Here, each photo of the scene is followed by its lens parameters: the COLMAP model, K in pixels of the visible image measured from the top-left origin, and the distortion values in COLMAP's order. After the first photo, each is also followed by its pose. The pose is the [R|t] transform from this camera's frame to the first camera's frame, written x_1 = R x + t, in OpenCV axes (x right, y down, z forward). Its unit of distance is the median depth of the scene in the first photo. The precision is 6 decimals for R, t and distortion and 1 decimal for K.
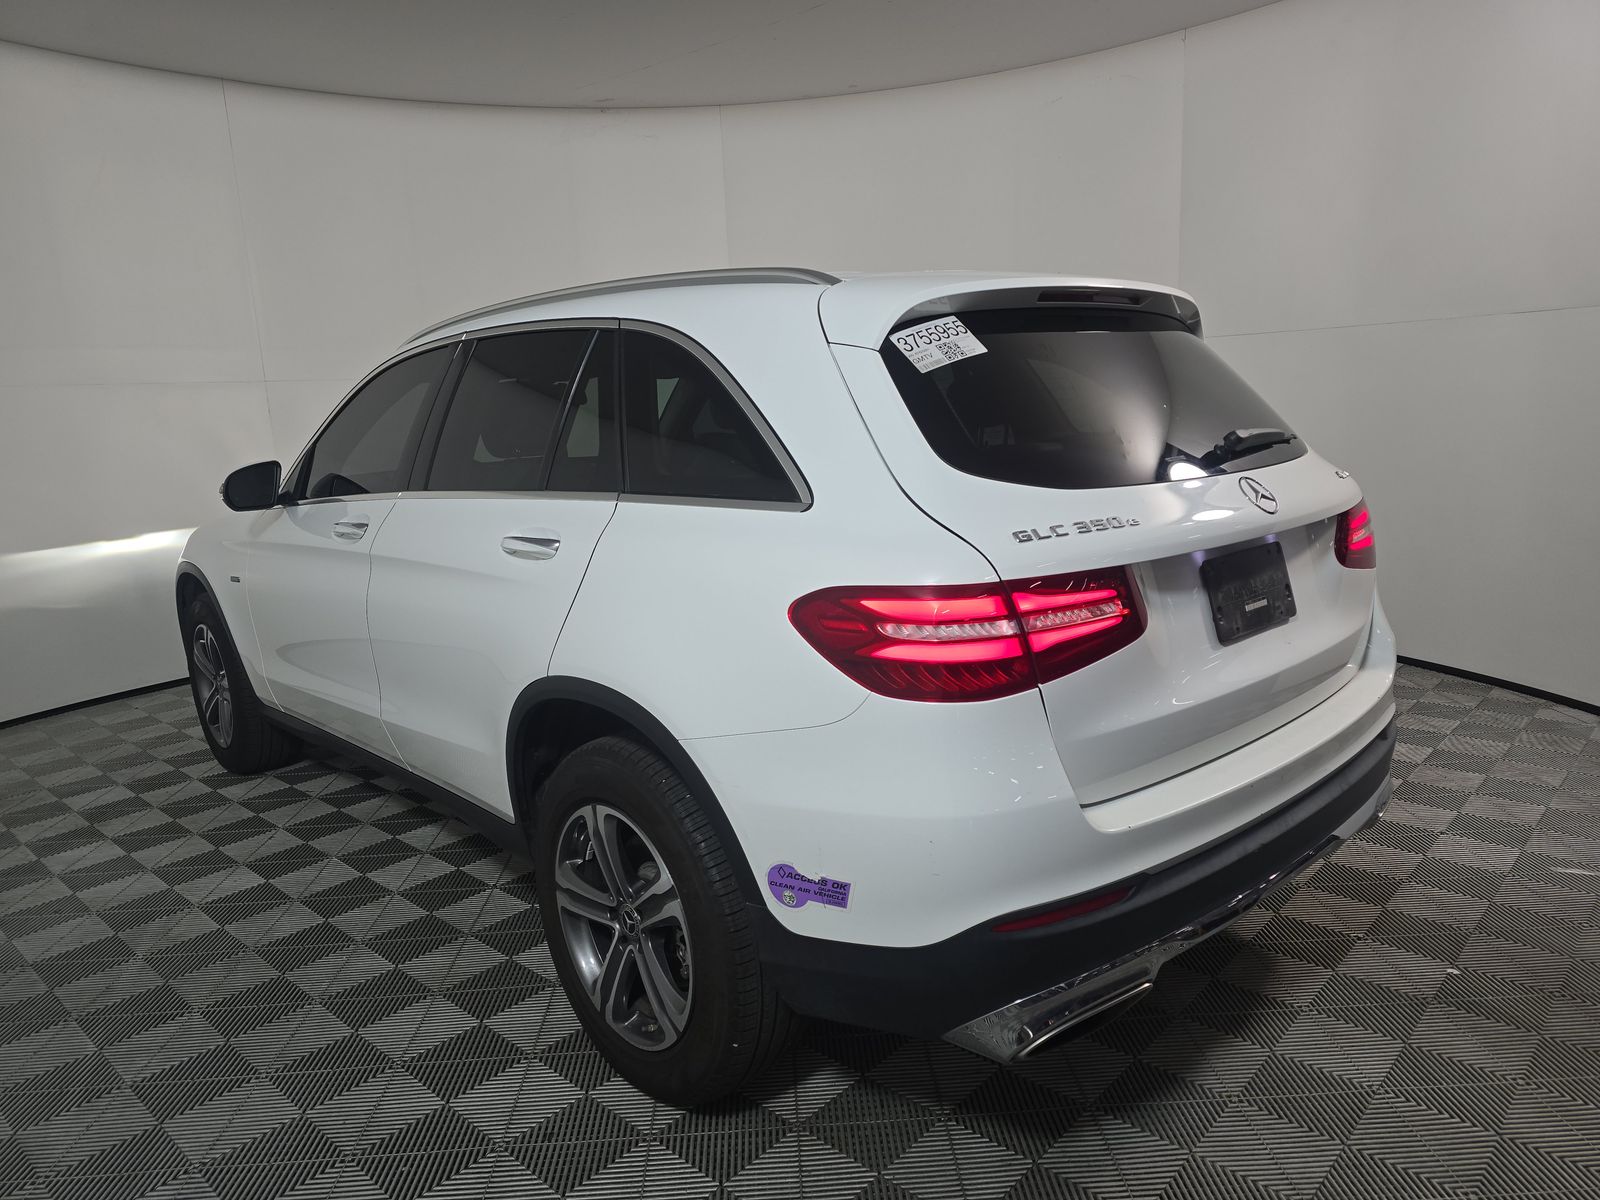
lens RADIAL K [[1095.3, 0, 800.0], [0, 1095.3, 600.0], [0, 0, 1]] dist [0.036232, -0.000840]
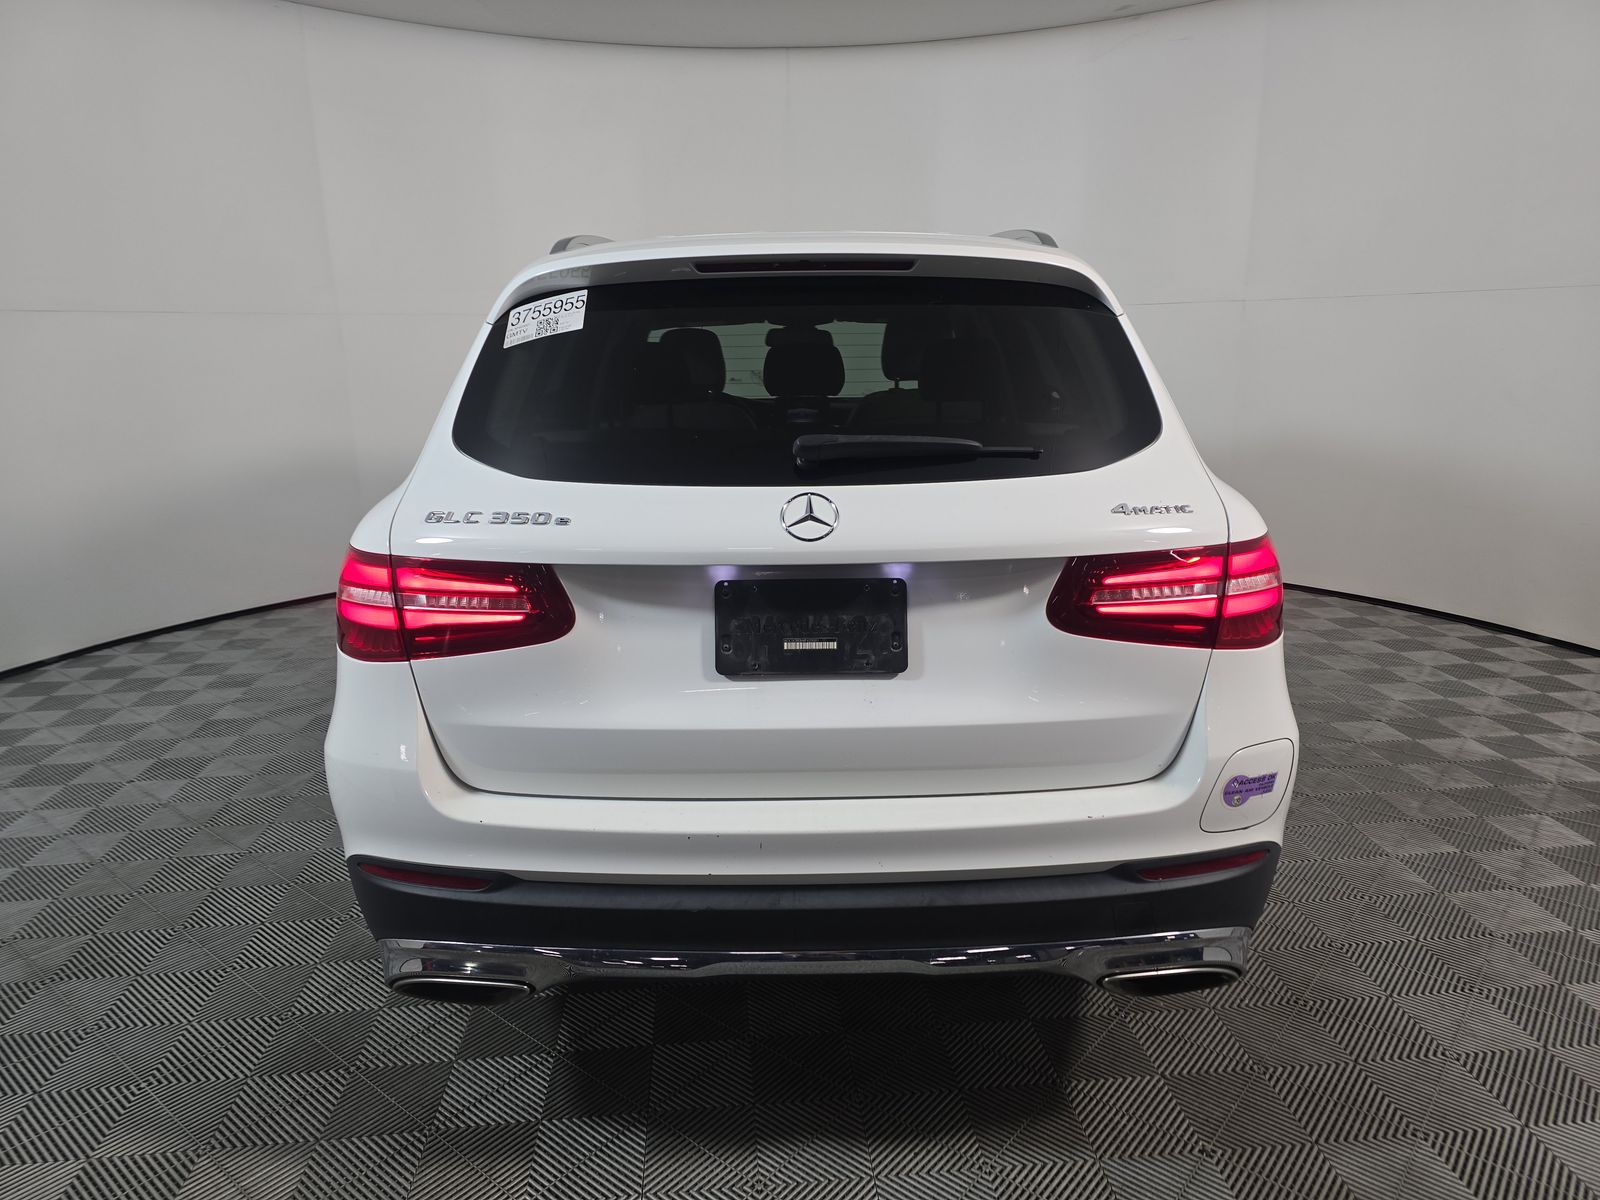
lens RADIAL K [[1095.3, 0, 800.0], [0, 1095.3, 600.0], [0, 0, 1]] dist [0.036232, -0.000840]
pose [[0.744549, 0.193874, -0.638795, 0.996477], [-0.146521, 0.981026, 0.126964, -0.143176], [0.651290, -0.000934, 0.758829, 0.387715]]
